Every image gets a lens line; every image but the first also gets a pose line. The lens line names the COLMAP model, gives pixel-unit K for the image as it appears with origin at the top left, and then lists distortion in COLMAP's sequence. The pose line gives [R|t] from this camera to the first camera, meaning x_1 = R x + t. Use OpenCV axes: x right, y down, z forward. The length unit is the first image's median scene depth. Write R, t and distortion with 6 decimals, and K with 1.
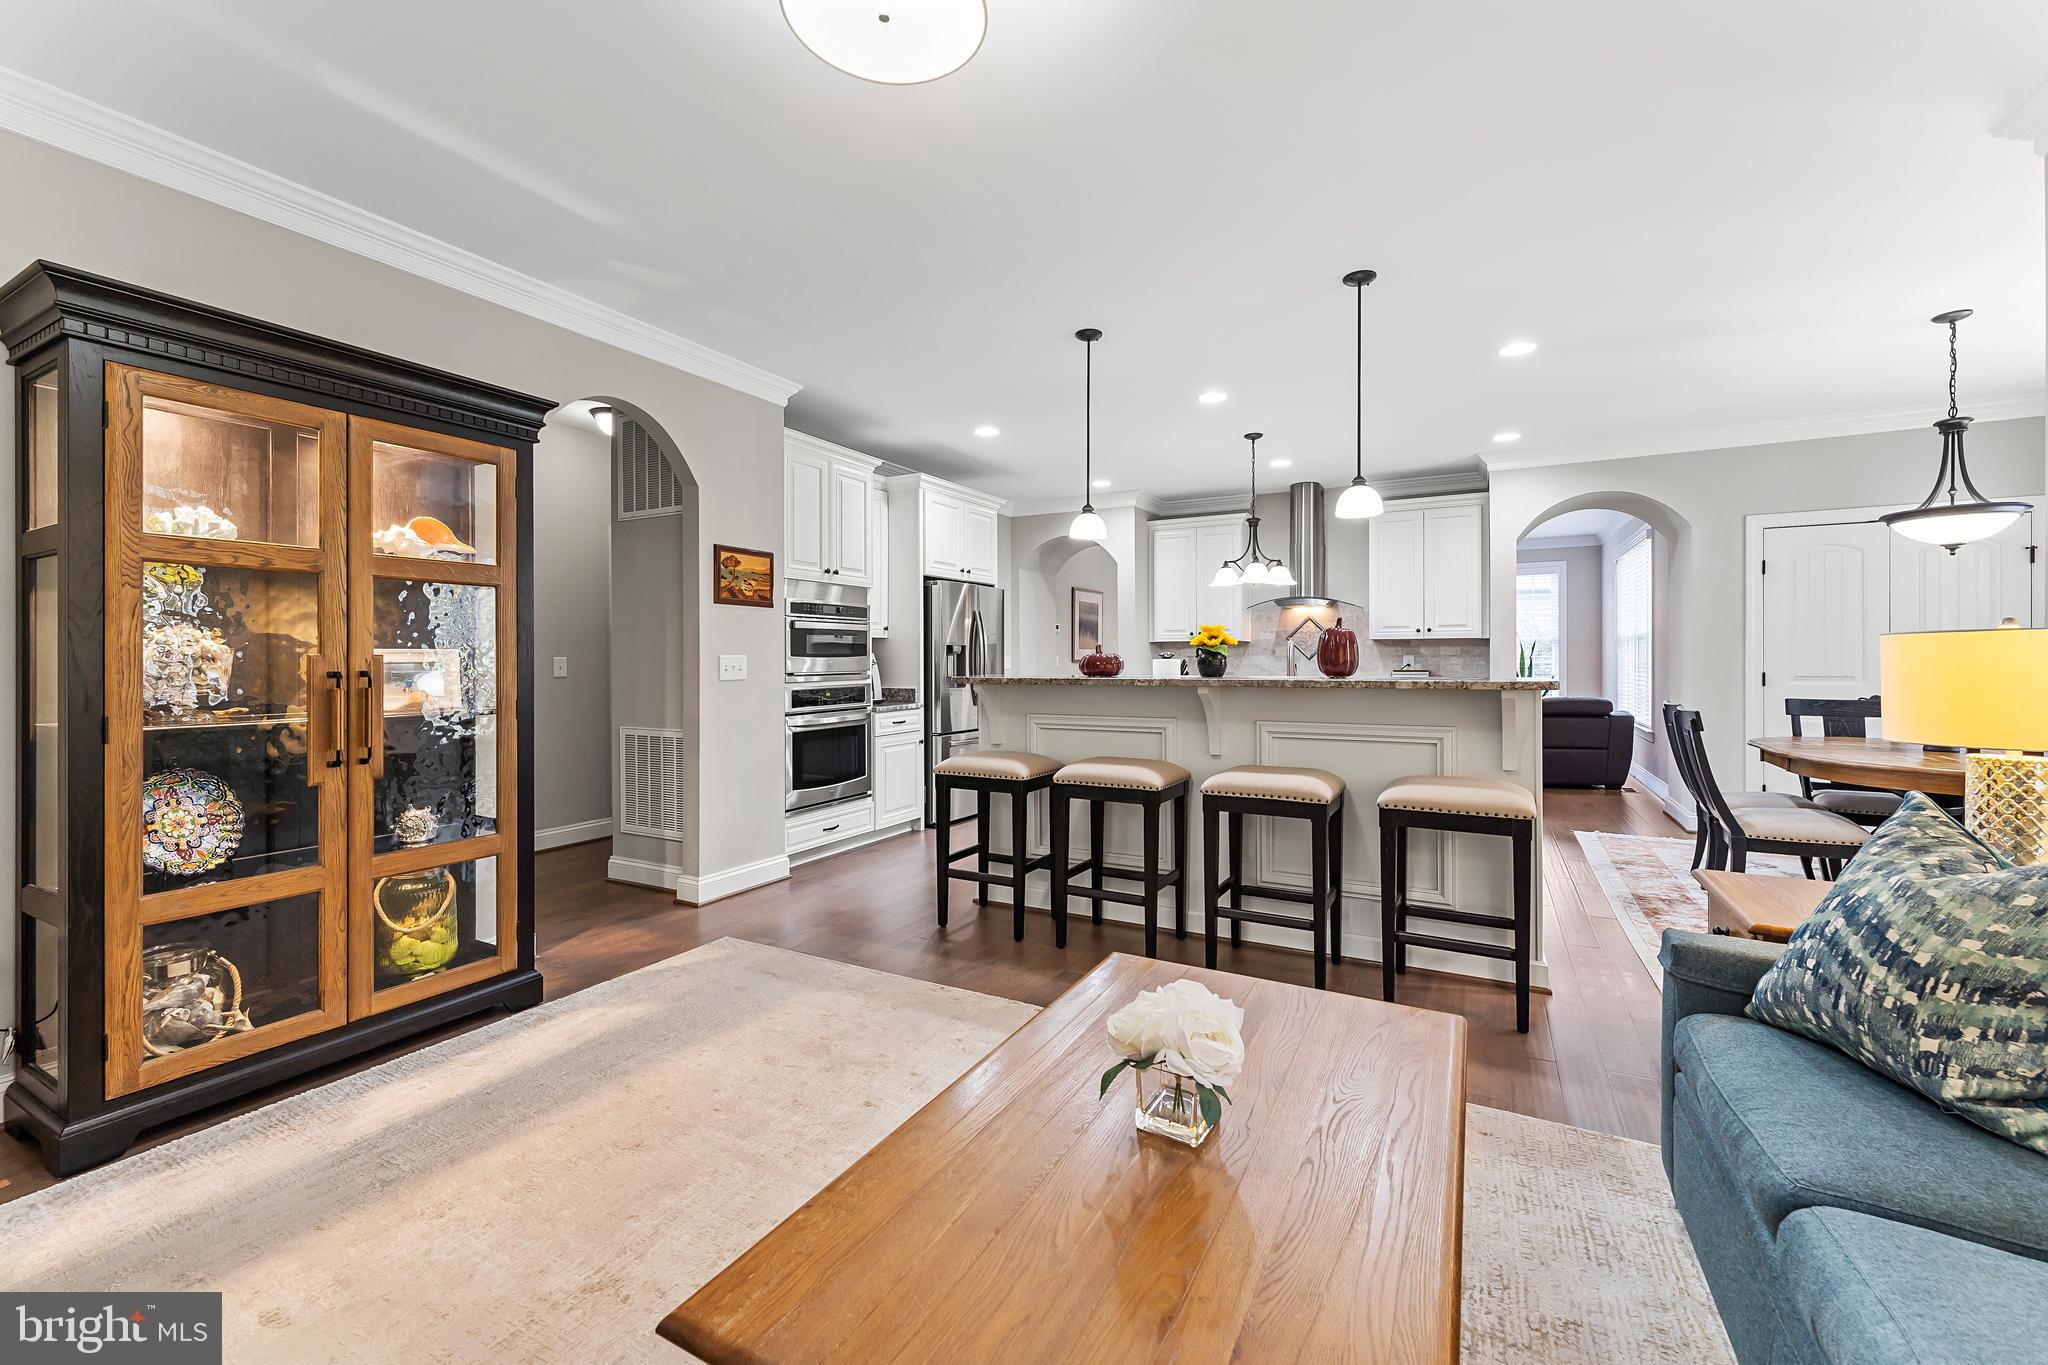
lens RADIAL K [[827.5, 0, 1029.3], [0, 827.5, 656.0], [0, 0, 1]] dist [0.002141, 0.000173]
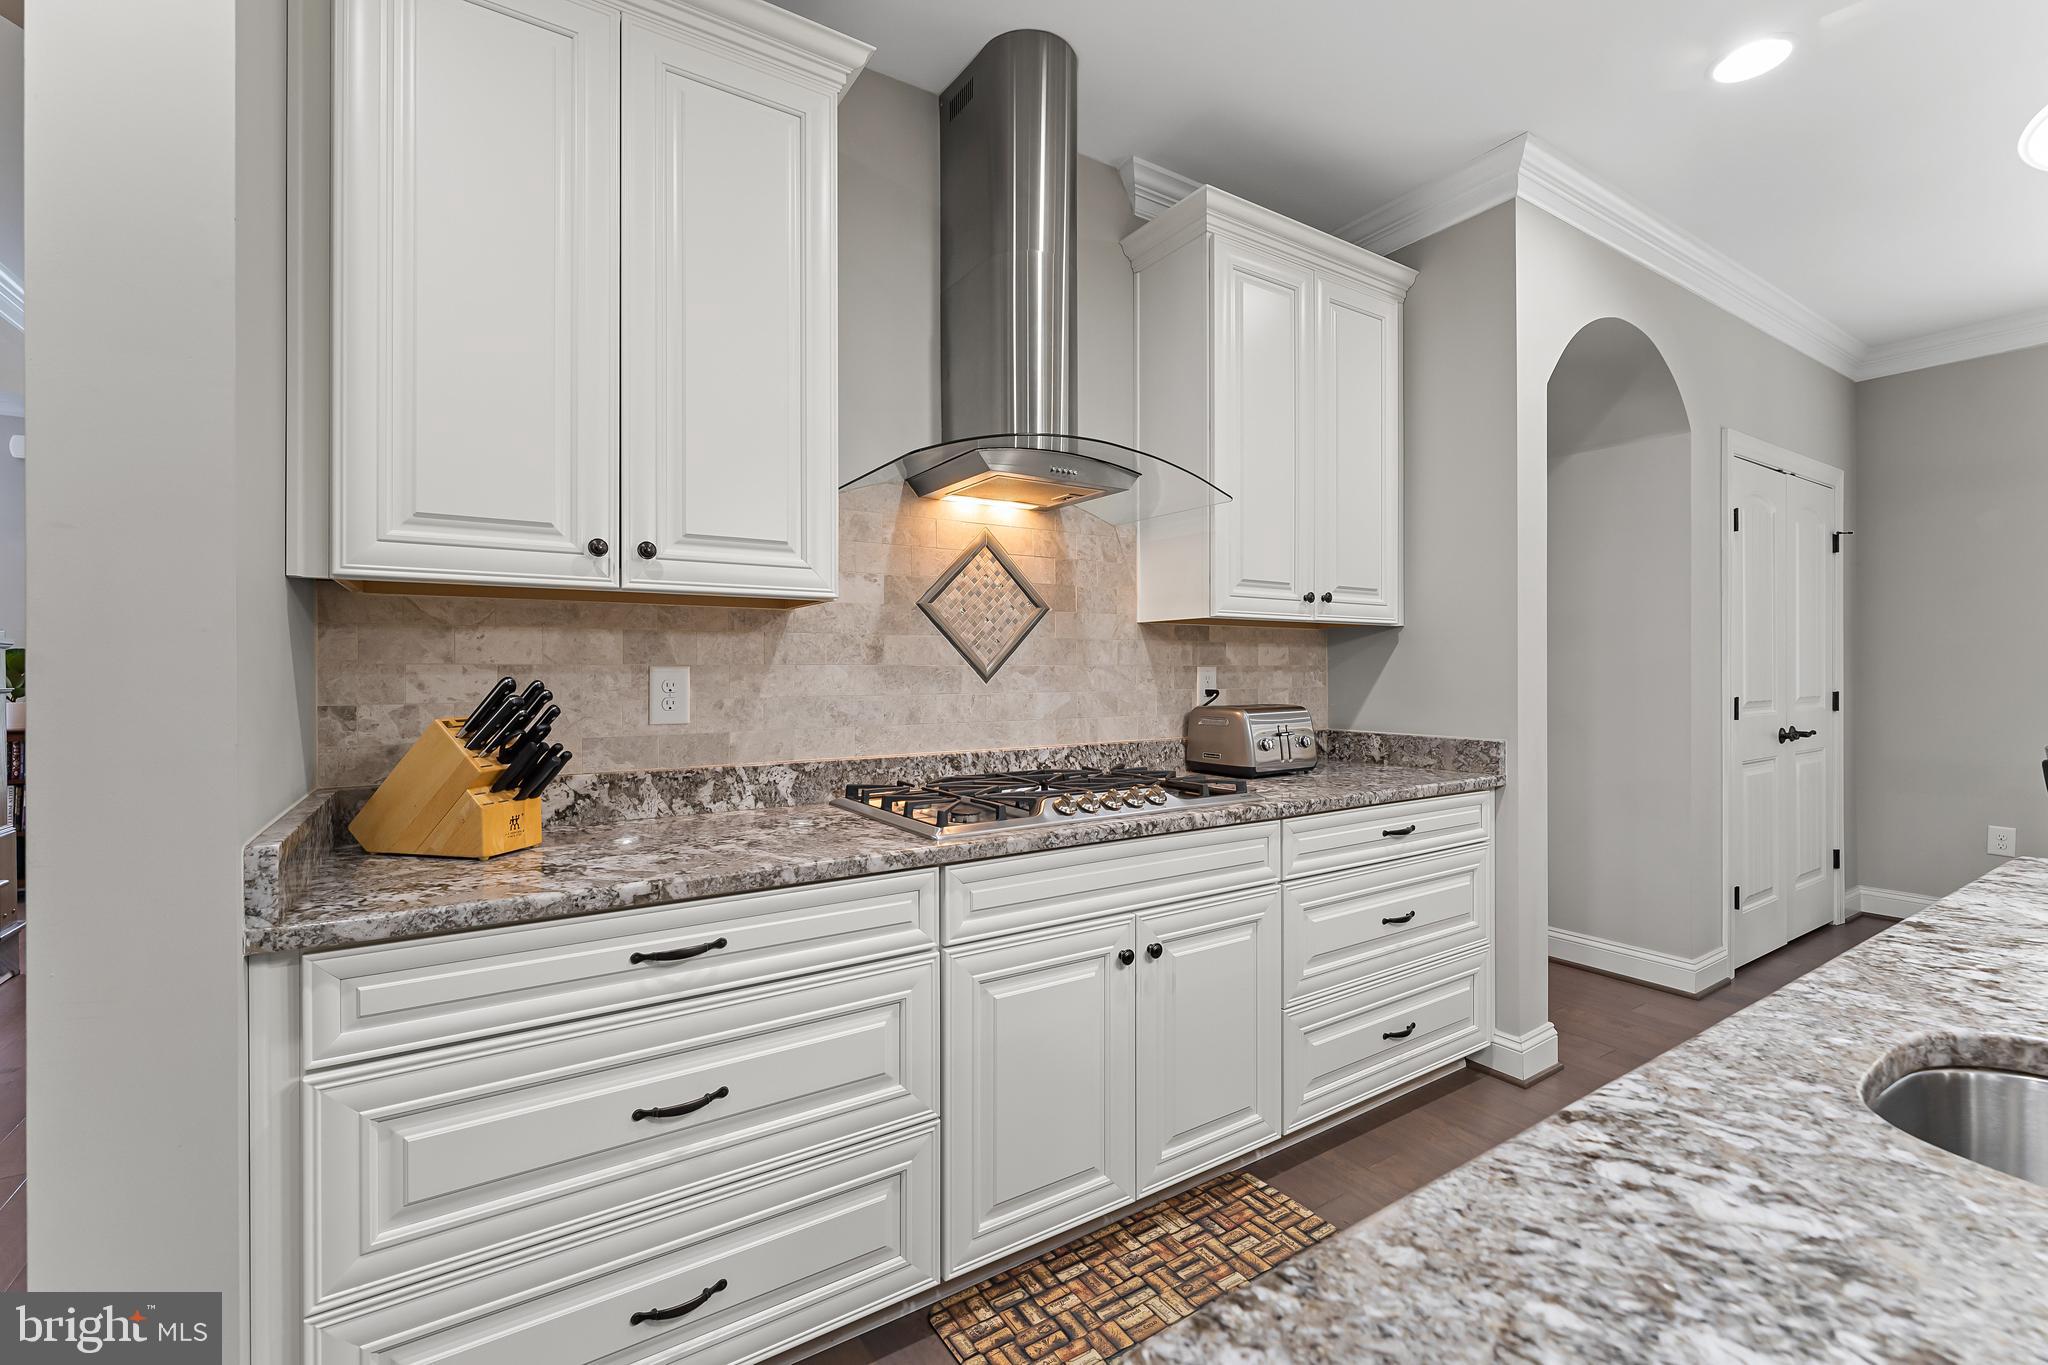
lens RADIAL K [[870.0, 0, 1027.8], [0, 870.0, 669.9], [0, 0, 1]] dist [-0.002296, -0.000261]
pose [[0.480894, 0.003916, 0.876770, 0.101793], [0.000994, 0.999987, -0.005011, 0.003709], [-0.876778, 0.003281, 0.480884, 1.213342]]
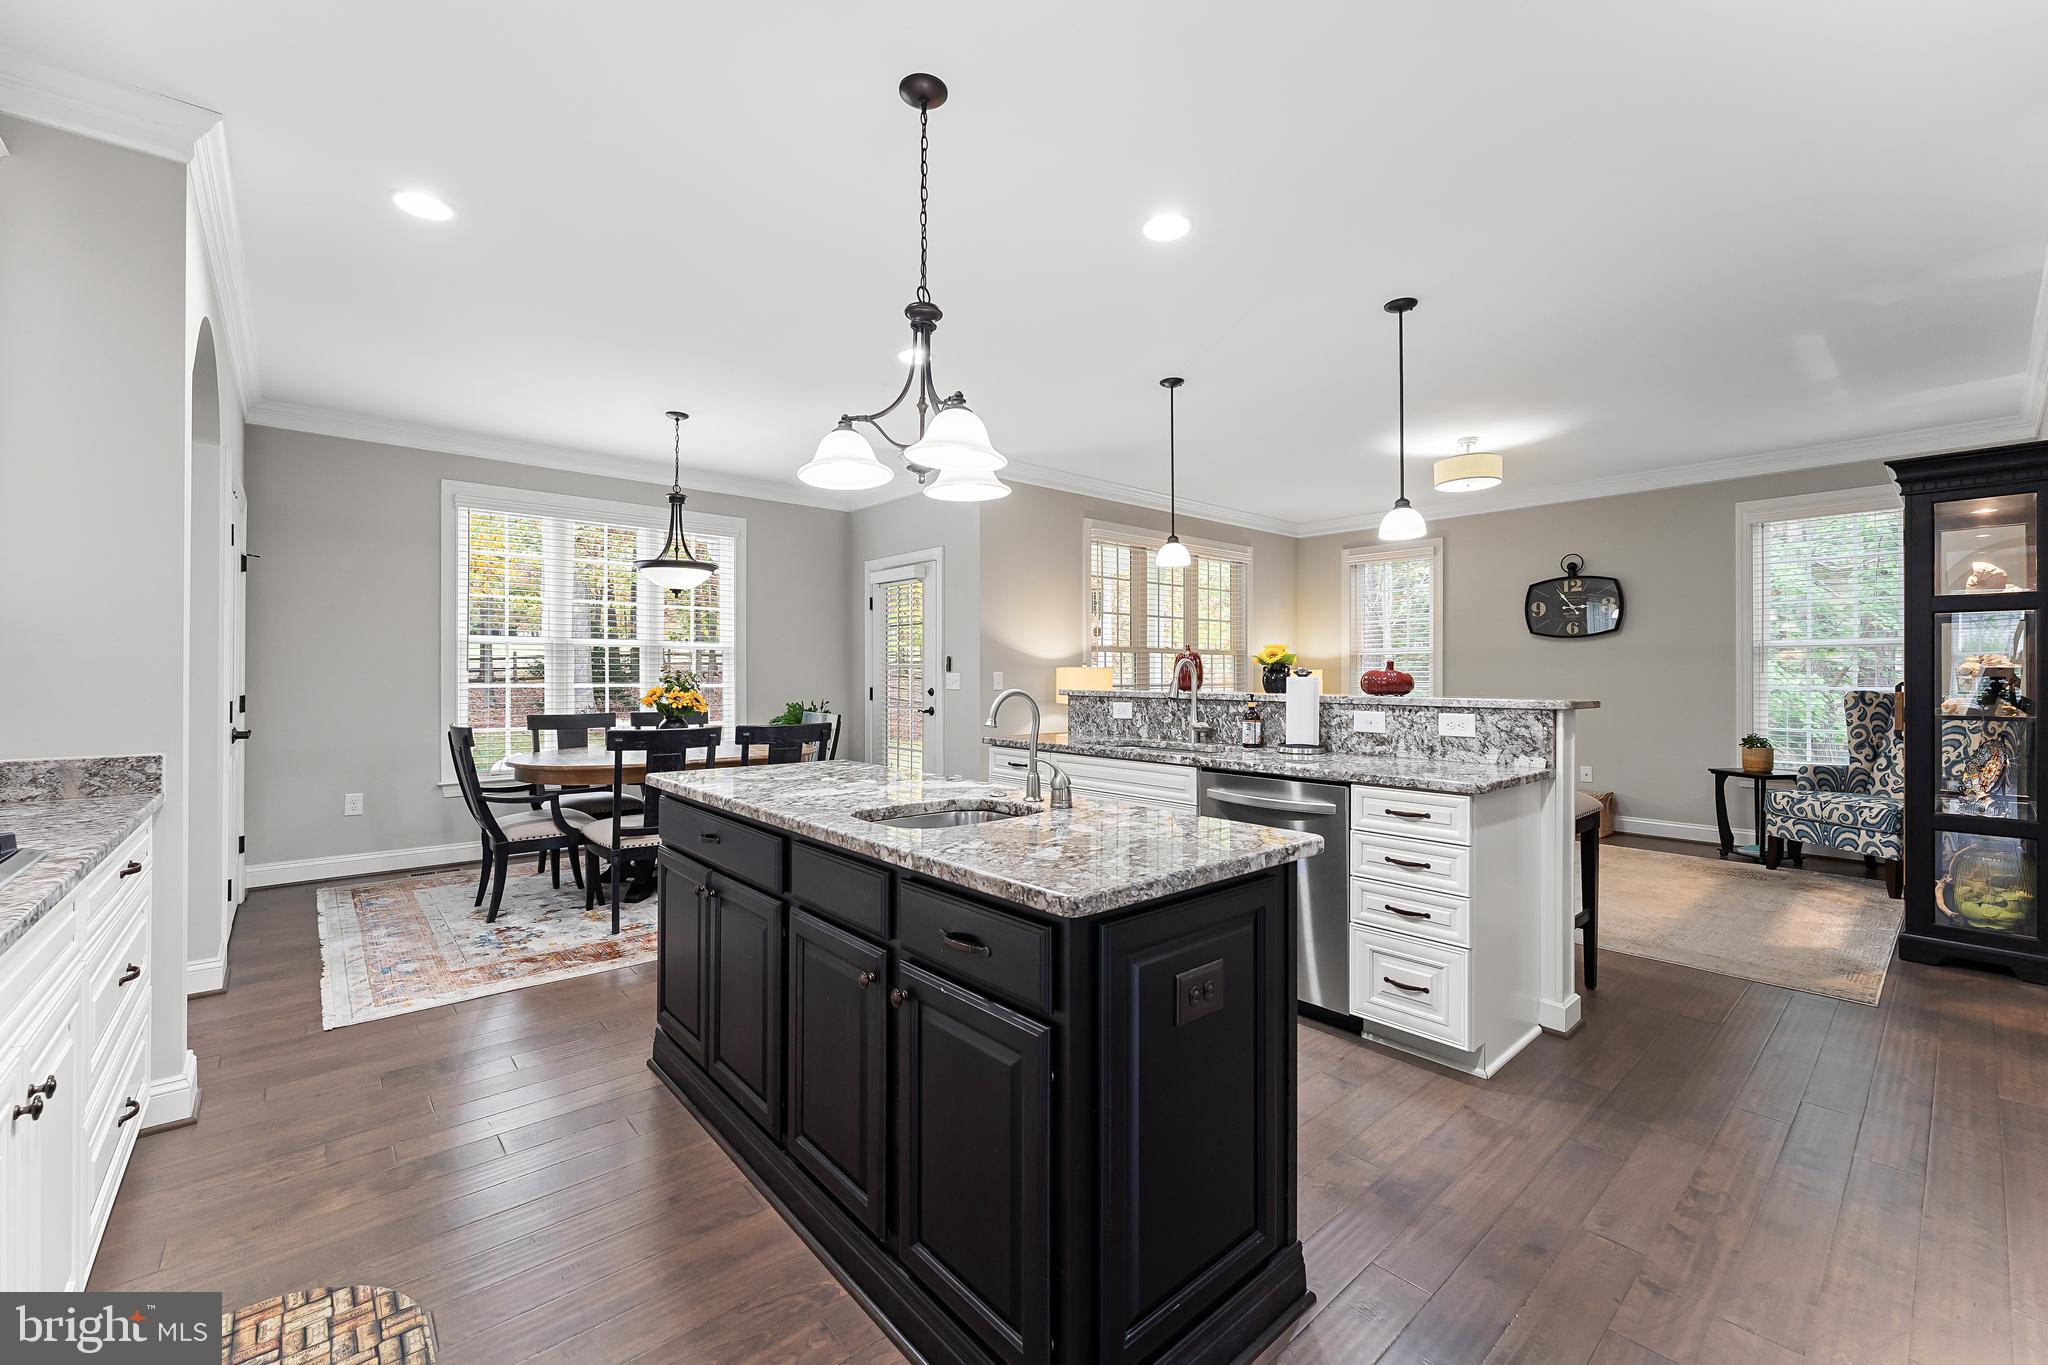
lens RADIAL K [[826.5, 0, 1026.2], [0, 826.5, 672.4], [0, 0, 1]] dist [0.002533, -0.000312]
pose [[-0.936659, 0.003436, 0.350225, 0.103089], [0.001395, 0.999981, -0.006080, 0.003122], [-0.350239, -0.005207, -0.936646, 1.460138]]
